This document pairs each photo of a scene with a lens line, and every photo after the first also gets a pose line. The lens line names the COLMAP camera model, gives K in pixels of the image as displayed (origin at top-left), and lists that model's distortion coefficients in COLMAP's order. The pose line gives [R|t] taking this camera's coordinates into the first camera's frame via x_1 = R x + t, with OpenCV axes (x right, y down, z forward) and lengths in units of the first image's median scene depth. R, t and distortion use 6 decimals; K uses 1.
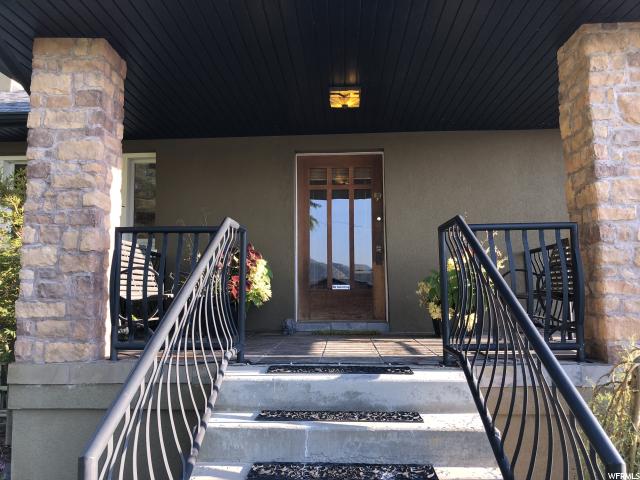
lens RADIAL K [[511.5, 0, 316.9], [0, 511.5, 236.0], [0, 0, 1]] dist [0.012030, -0.007392]
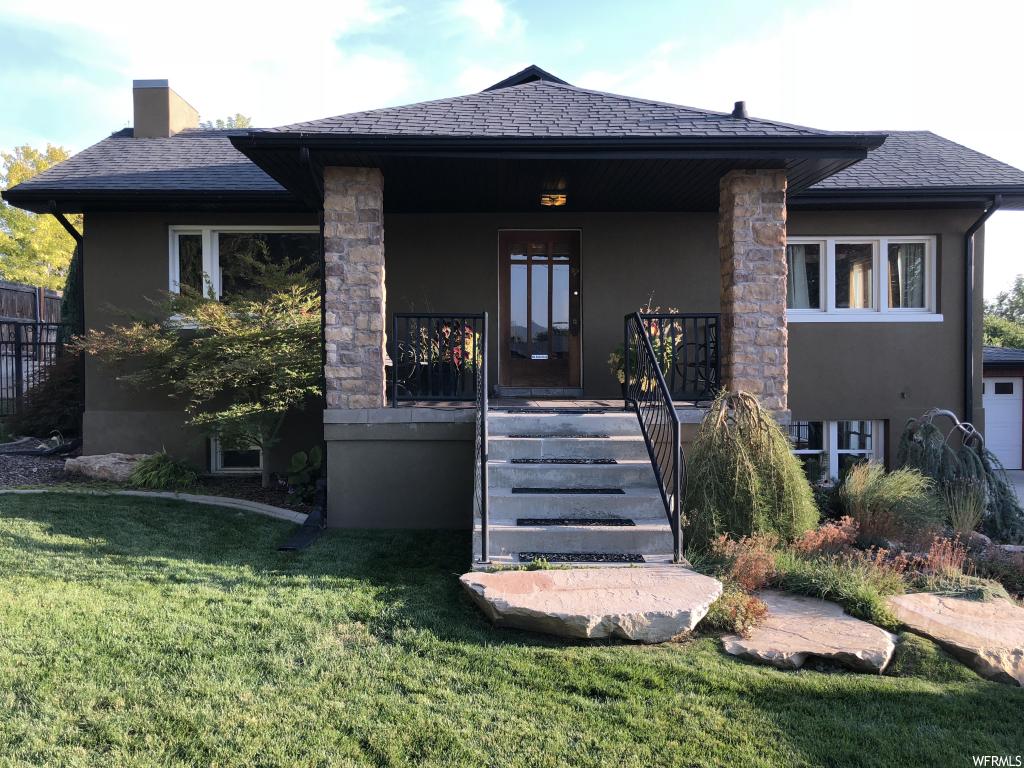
lens RADIAL K [[818.4, 0, 507.1], [0, 818.4, 377.7], [0, 0, 1]] dist [0.012030, -0.007392]
pose [[0.997786, 0.004465, 0.066360, -0.236642], [-0.012916, 0.991757, 0.127478, -0.131604], [-0.065244, -0.128053, 0.989619, -1.239481]]
